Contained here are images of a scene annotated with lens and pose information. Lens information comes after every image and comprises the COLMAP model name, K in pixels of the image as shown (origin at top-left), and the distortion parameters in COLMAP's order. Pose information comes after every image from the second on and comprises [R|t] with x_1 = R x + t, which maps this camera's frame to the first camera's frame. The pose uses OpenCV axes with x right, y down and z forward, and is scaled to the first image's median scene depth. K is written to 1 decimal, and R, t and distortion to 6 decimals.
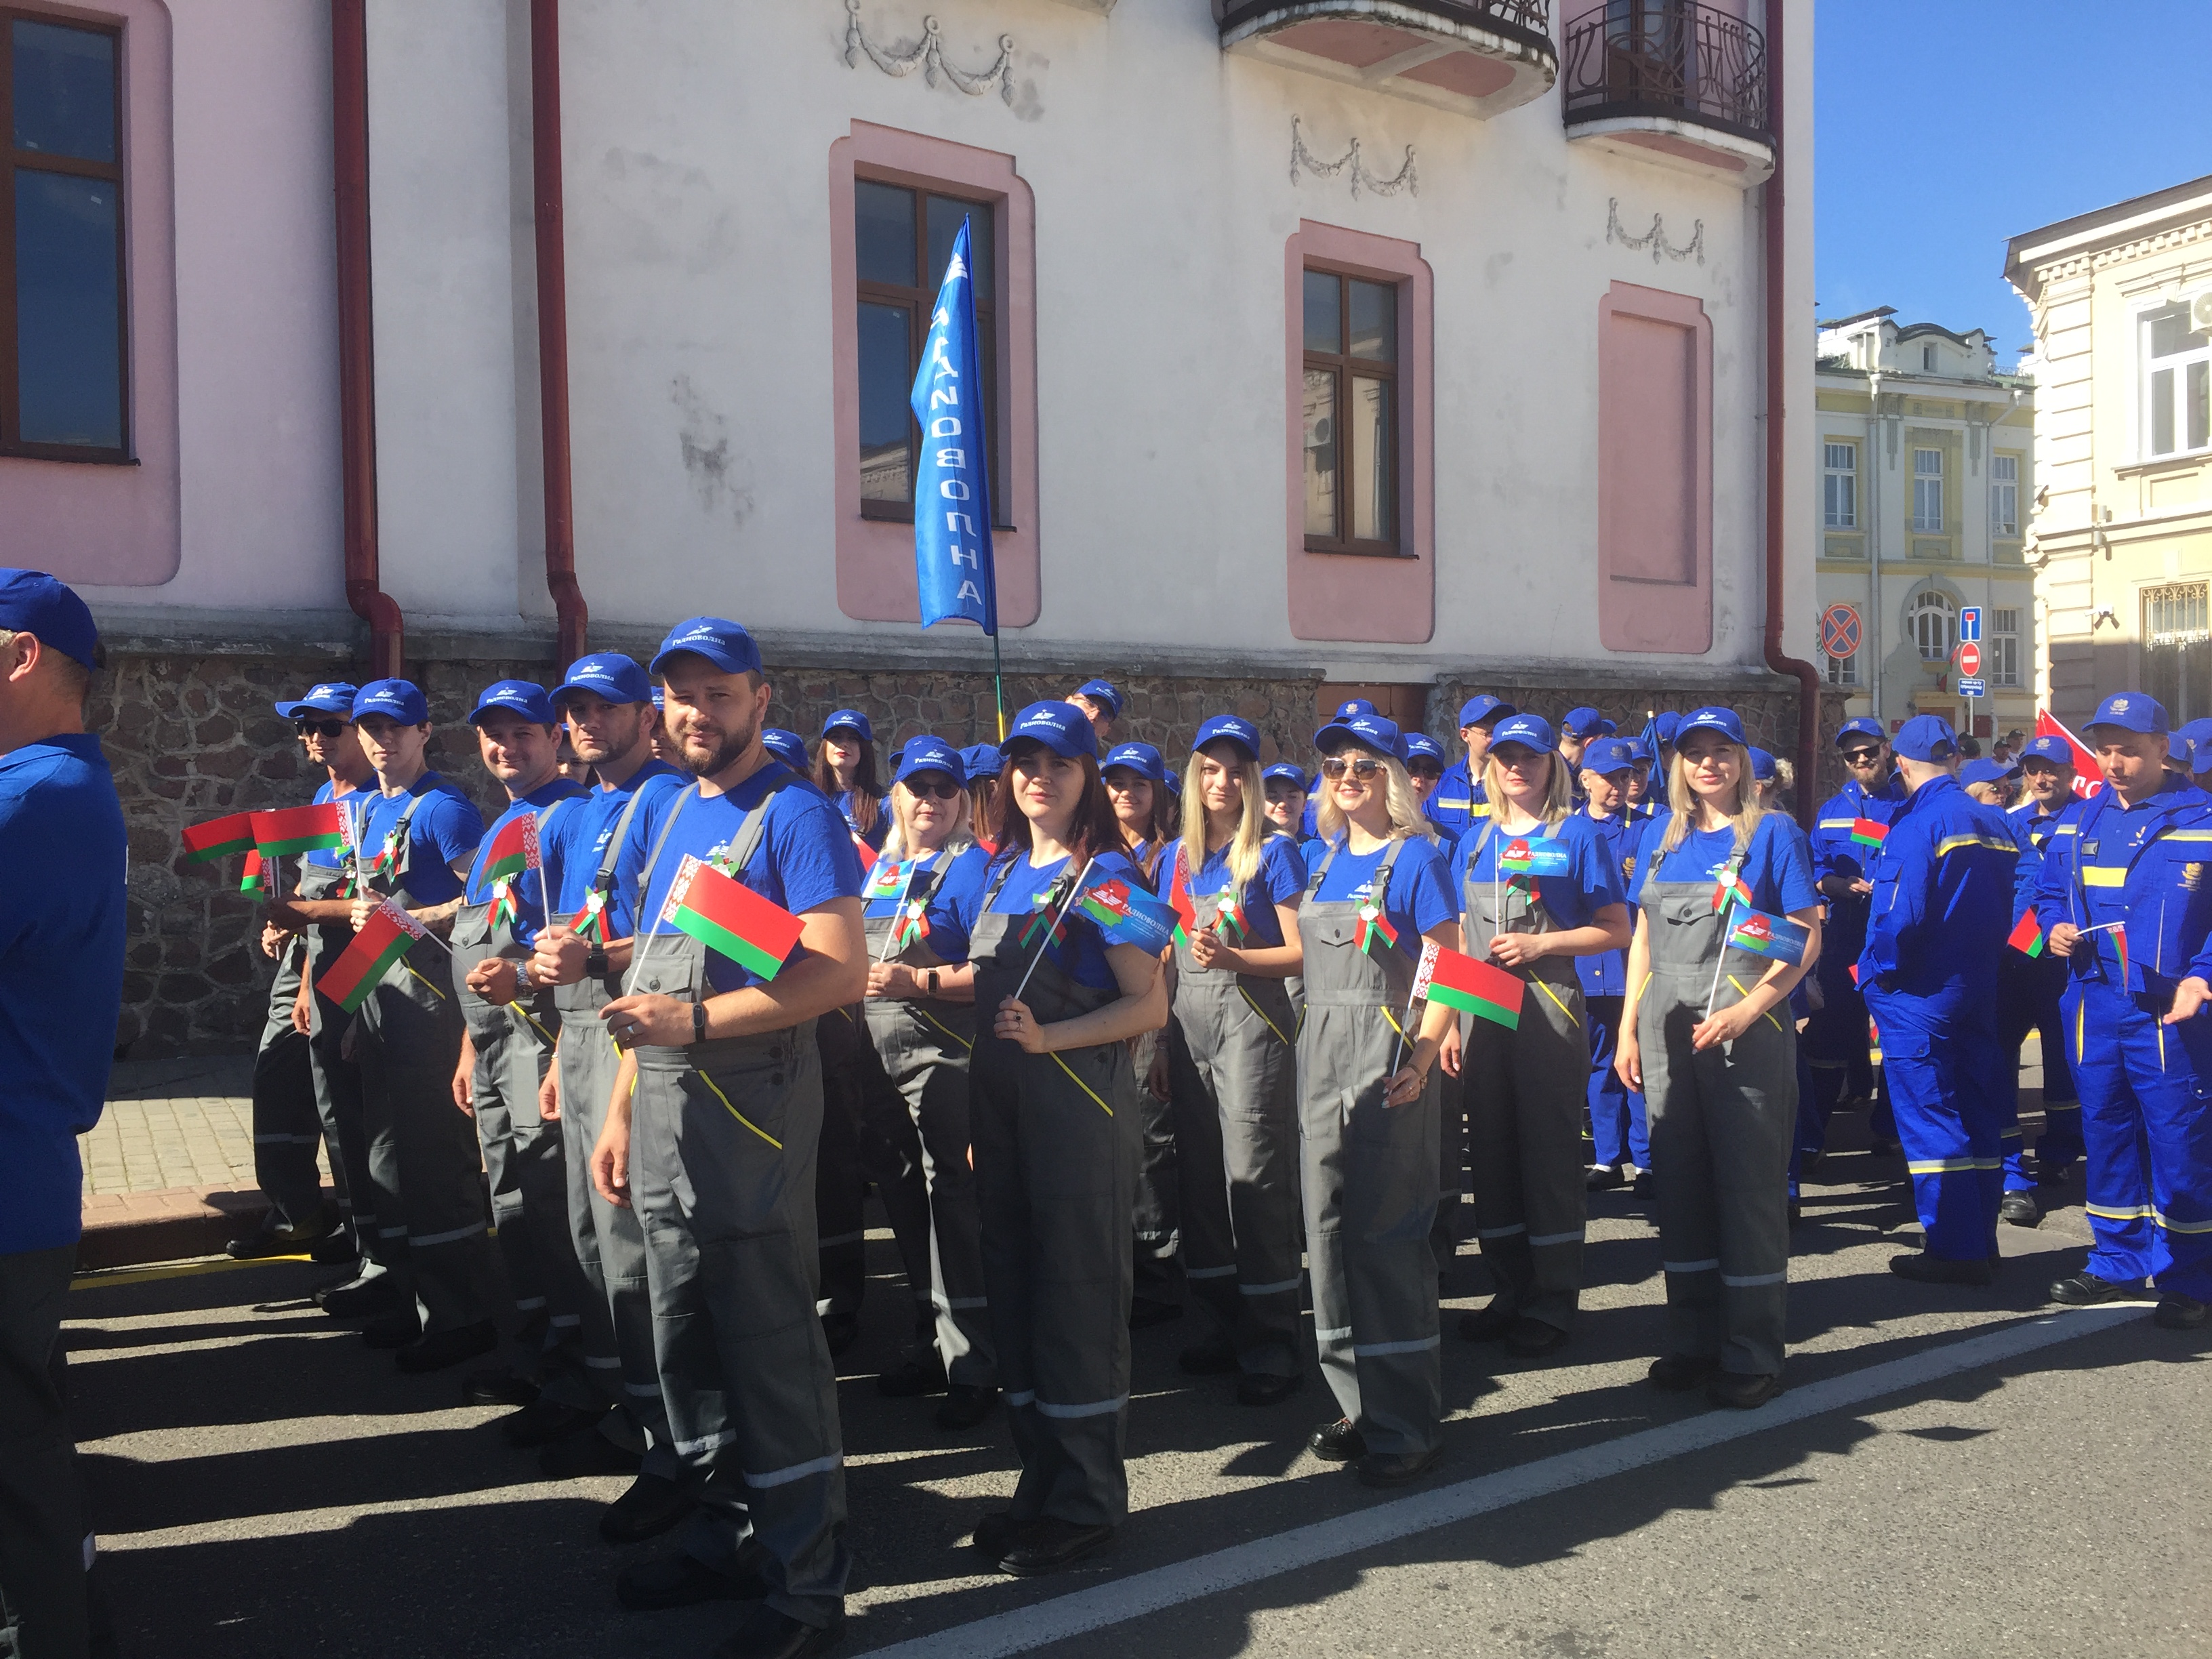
lens RADIAL K [[1904.4, 0, 1095.7], [0, 1904.4, 824.1], [0, 0, 1]] dist [0.079779, -0.106689]
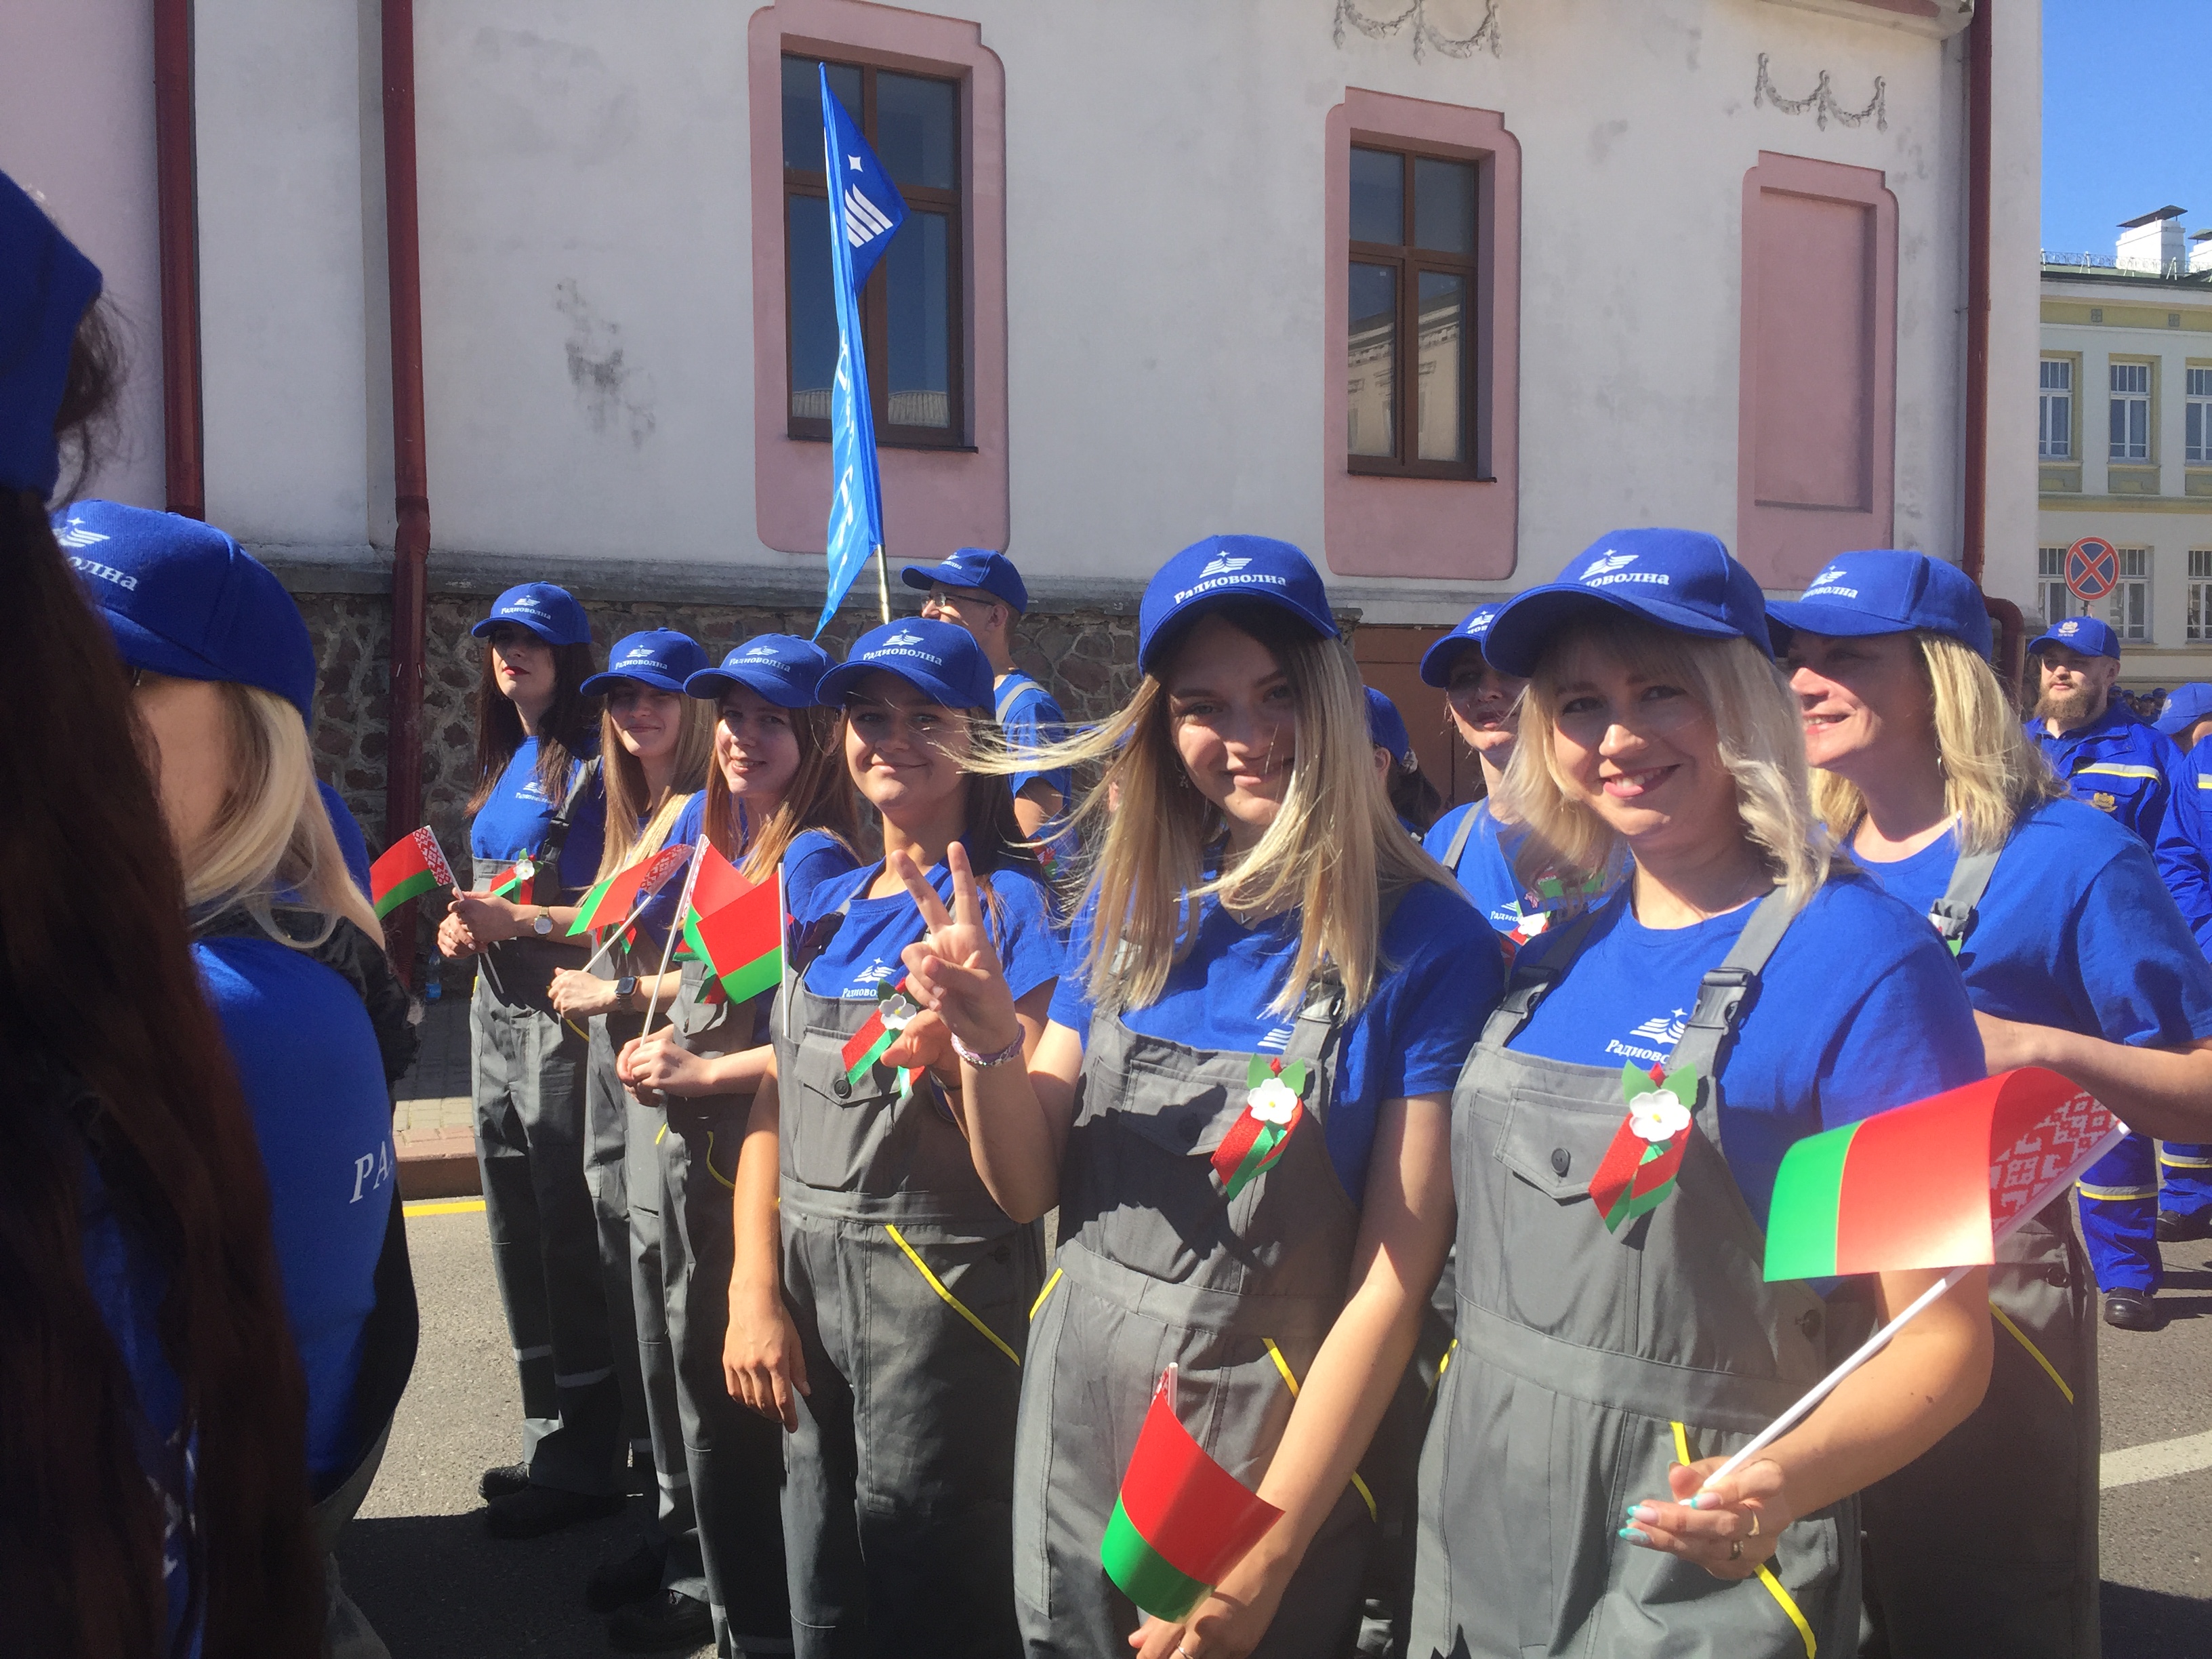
lens RADIAL K [[1904.4, 0, 1066.2], [0, 1904.4, 822.6], [0, 0, 1]] dist [0.079779, -0.106689]
pose [[0.983706, 0.016502, -0.179026, 0.145269], [-0.012974, 0.999698, 0.020861, -0.000327], [0.179316, -0.018199, 0.983623, 0.119039]]
